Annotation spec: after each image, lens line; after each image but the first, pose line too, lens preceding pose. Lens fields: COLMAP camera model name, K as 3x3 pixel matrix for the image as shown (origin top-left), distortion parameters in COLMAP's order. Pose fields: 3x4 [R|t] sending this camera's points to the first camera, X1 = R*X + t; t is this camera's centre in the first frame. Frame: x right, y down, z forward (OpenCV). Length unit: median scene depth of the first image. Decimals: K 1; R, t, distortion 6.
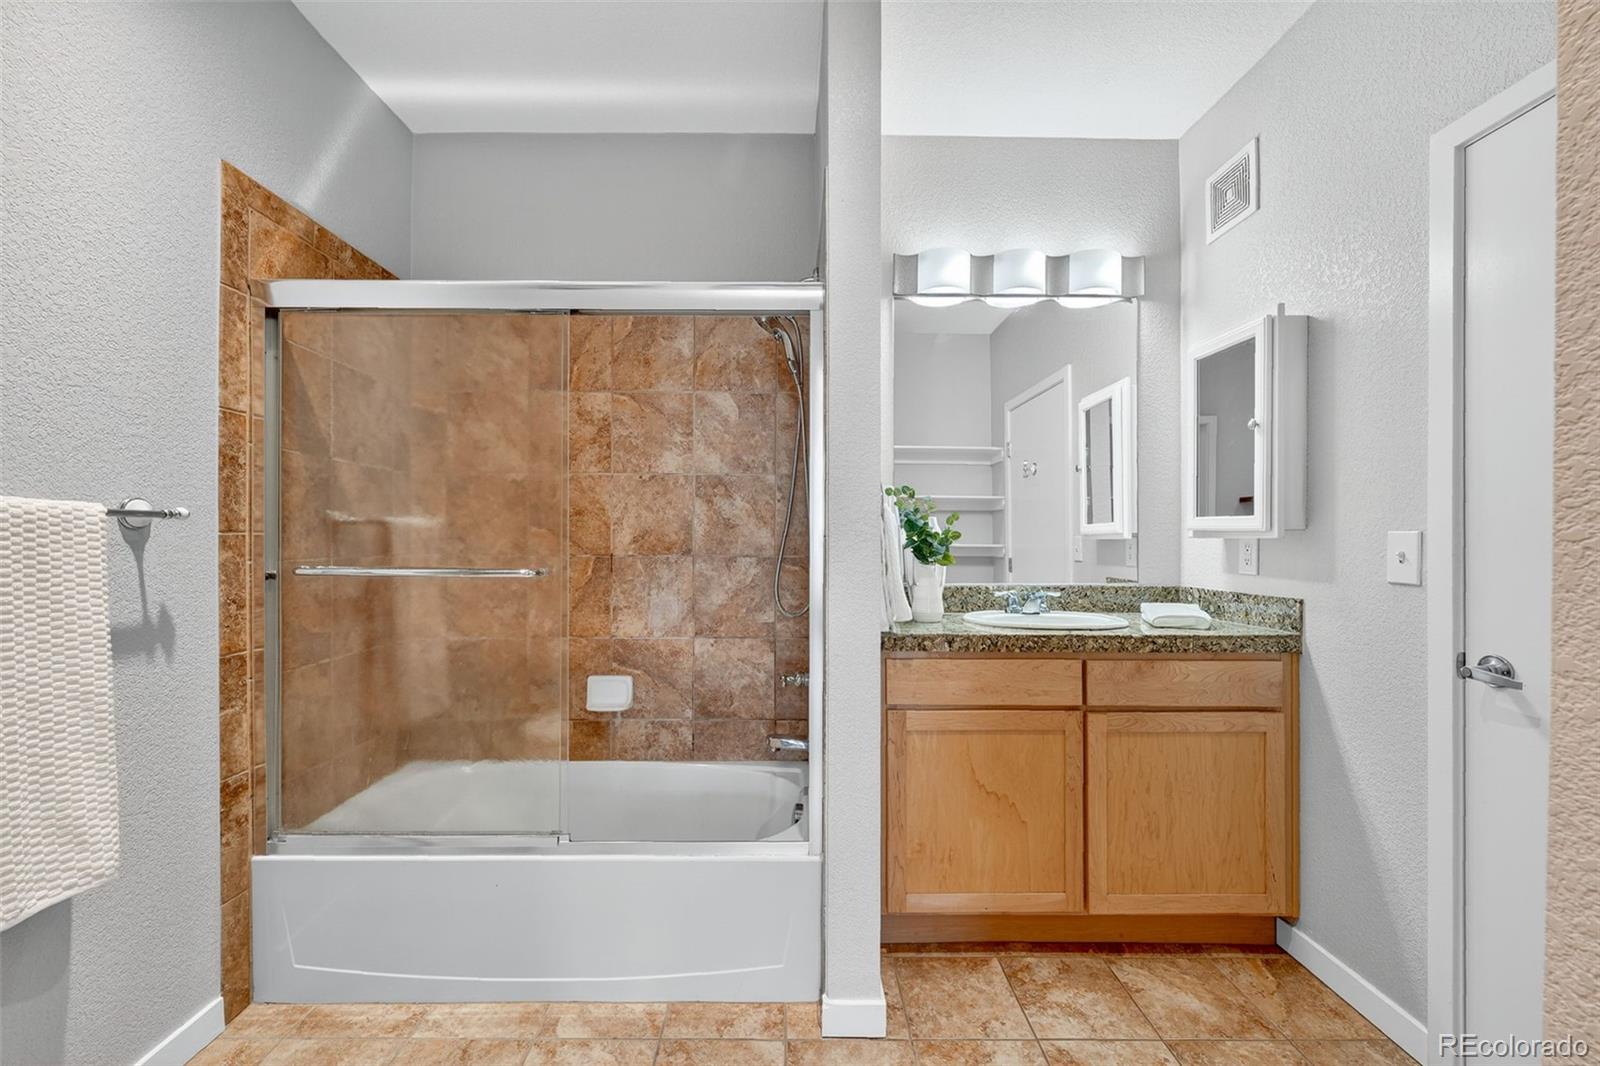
lens RADIAL K [[647.8, 0, 784.3], [0, 647.8, 526.3], [0, 0, 1]] dist [-0.002782, -0.000035]
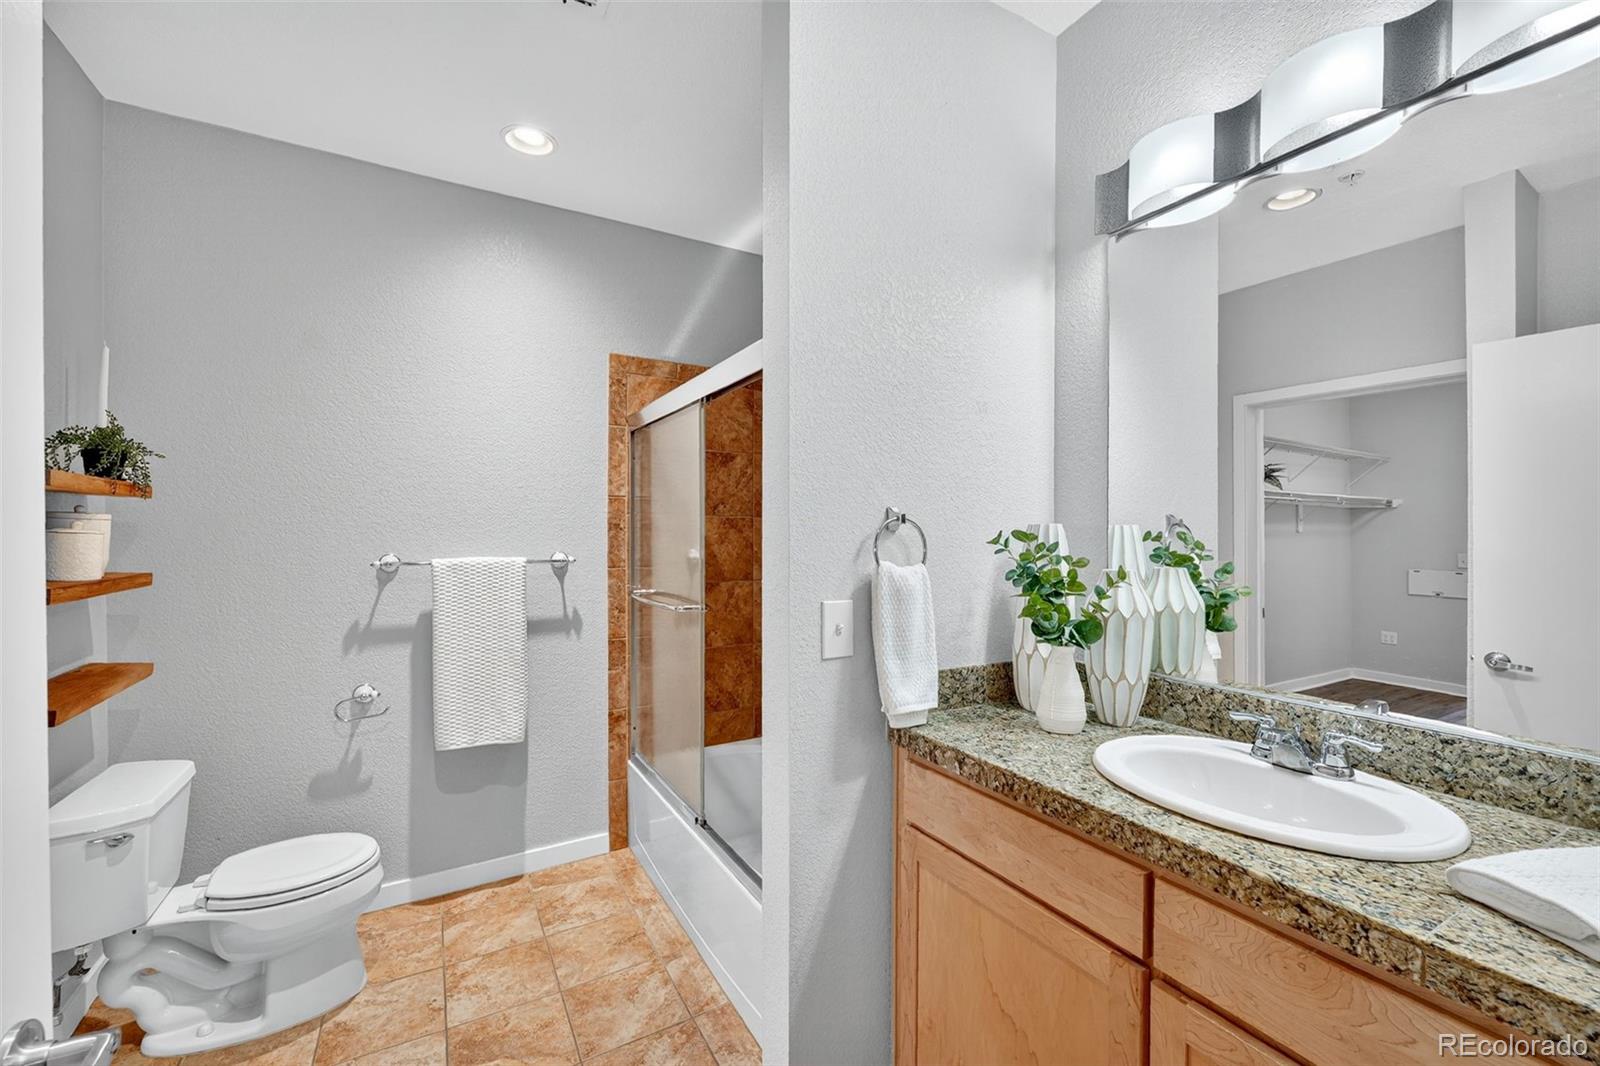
lens RADIAL K [[647.8, 0, 784.3], [0, 647.8, 526.3], [0, 0, 1]] dist [-0.002782, -0.000035]
pose [[0.485697, -0.011783, -0.874048, 0.781403], [0.018302, 0.999827, -0.003308, -0.077903], [0.873936, -0.014390, 0.485829, 0.496570]]
